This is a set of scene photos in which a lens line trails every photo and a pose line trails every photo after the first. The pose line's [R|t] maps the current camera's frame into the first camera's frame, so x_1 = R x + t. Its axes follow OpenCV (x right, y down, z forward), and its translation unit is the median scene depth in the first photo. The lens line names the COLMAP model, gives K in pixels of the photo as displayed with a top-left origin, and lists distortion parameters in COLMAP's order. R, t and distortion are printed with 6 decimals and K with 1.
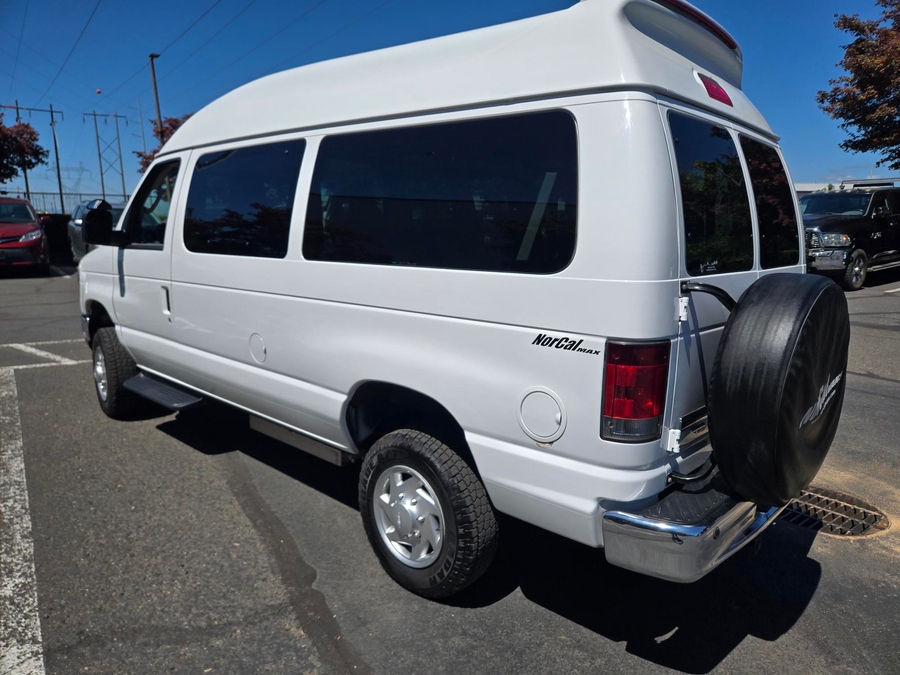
lens RADIAL K [[610.9, 0, 440.9], [0, 610.9, 349.1], [0, 0, 1]] dist [0.079108, -0.080017]
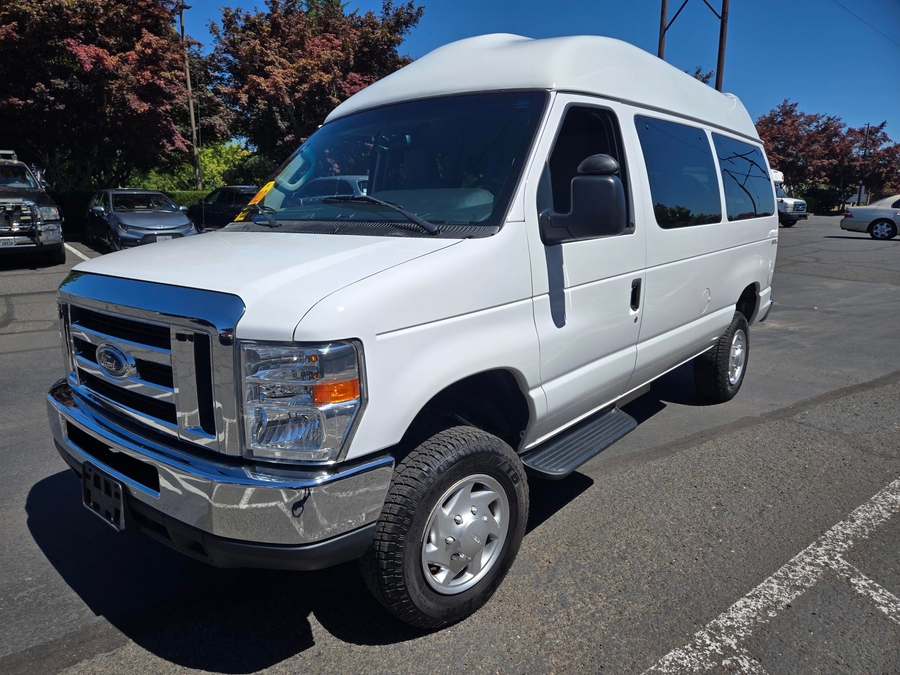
lens RADIAL K [[610.9, 0, 440.9], [0, 610.9, 349.1], [0, 0, 1]] dist [0.079108, -0.080017]
pose [[-0.061500, -0.240293, 0.968750, -1.837057], [0.200467, 0.947836, 0.247832, -0.396166], [-0.977768, 0.209444, -0.010121, 1.926349]]
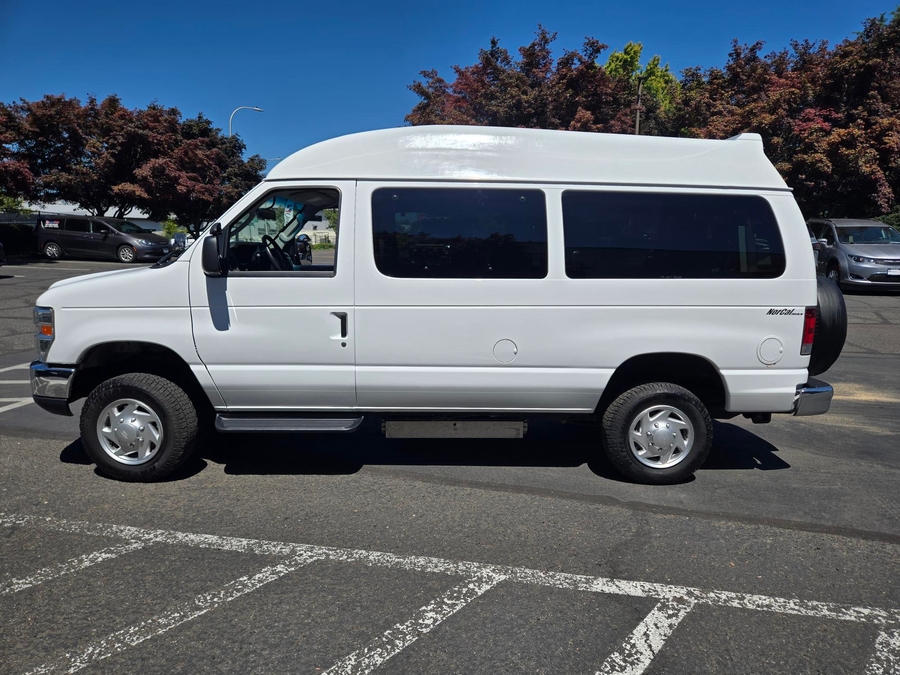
lens RADIAL K [[618.3, 0, 456.1], [0, 618.3, 350.0], [0, 0, 1]] dist [0.083905, -0.077382]
pose [[0.705434, -0.117358, 0.698992, -1.560542], [0.131912, 0.990705, 0.033209, -0.074502], [-0.696393, 0.068779, 0.714358, 0.215206]]
